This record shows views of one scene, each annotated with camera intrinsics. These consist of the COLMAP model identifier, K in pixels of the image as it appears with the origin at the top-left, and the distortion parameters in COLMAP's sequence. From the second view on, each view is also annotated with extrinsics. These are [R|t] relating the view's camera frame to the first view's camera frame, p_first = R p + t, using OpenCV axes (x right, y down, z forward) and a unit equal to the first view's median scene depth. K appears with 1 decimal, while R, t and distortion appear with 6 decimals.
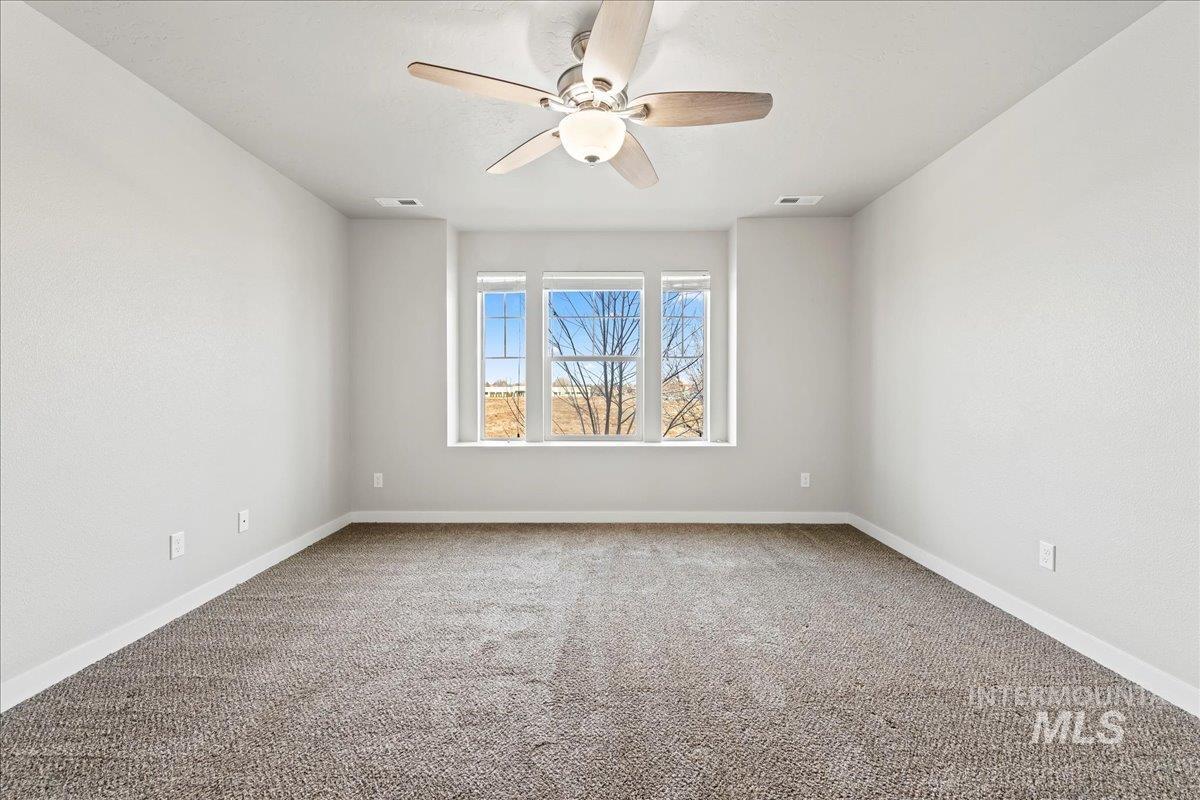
lens RADIAL K [[463.5, 0, 600.0], [0, 463.5, 400.0], [0, 0, 1]] dist [0.001346, -0.000162]
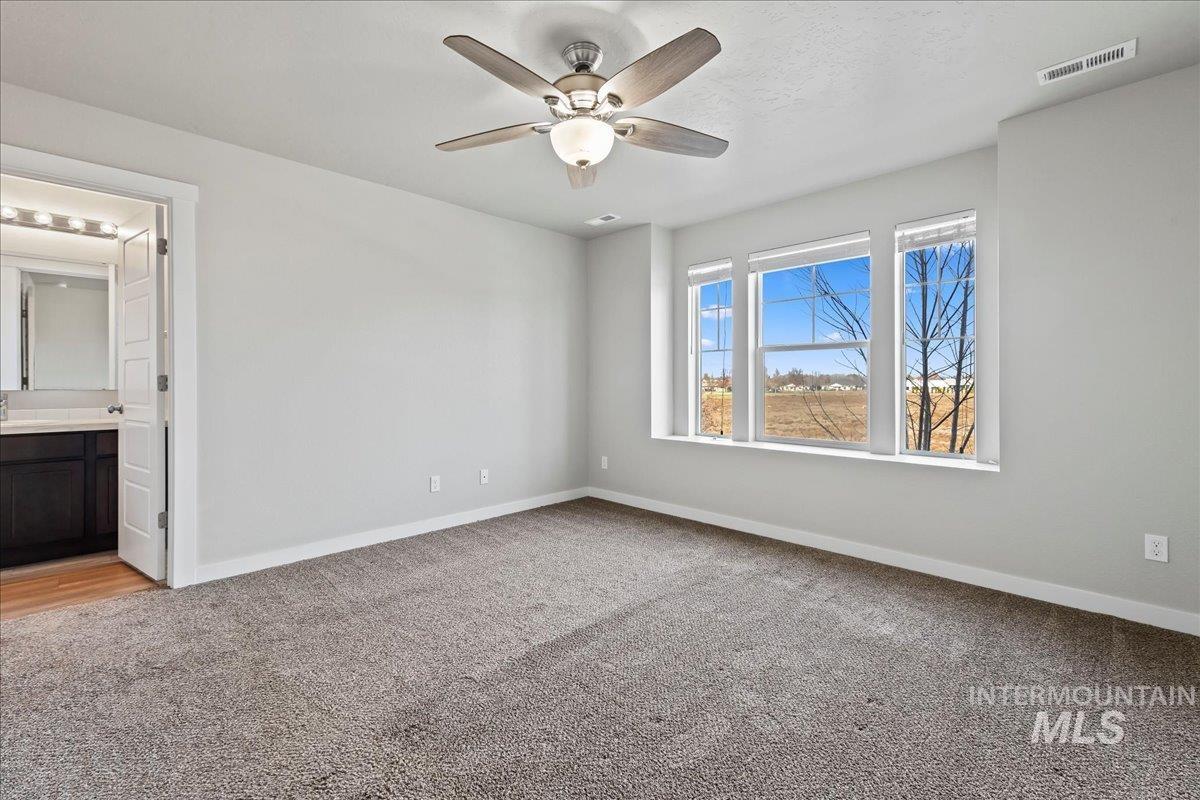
lens RADIAL K [[500.4, 0, 606.5], [0, 500.4, 387.4], [0, 0, 1]] dist [-0.000743, -0.000458]
pose [[0.720058, 0.006328, -0.693885, 0.419979], [-0.016917, 0.999821, -0.008437, -0.002716], [0.693708, 0.017814, 0.720036, 0.122361]]
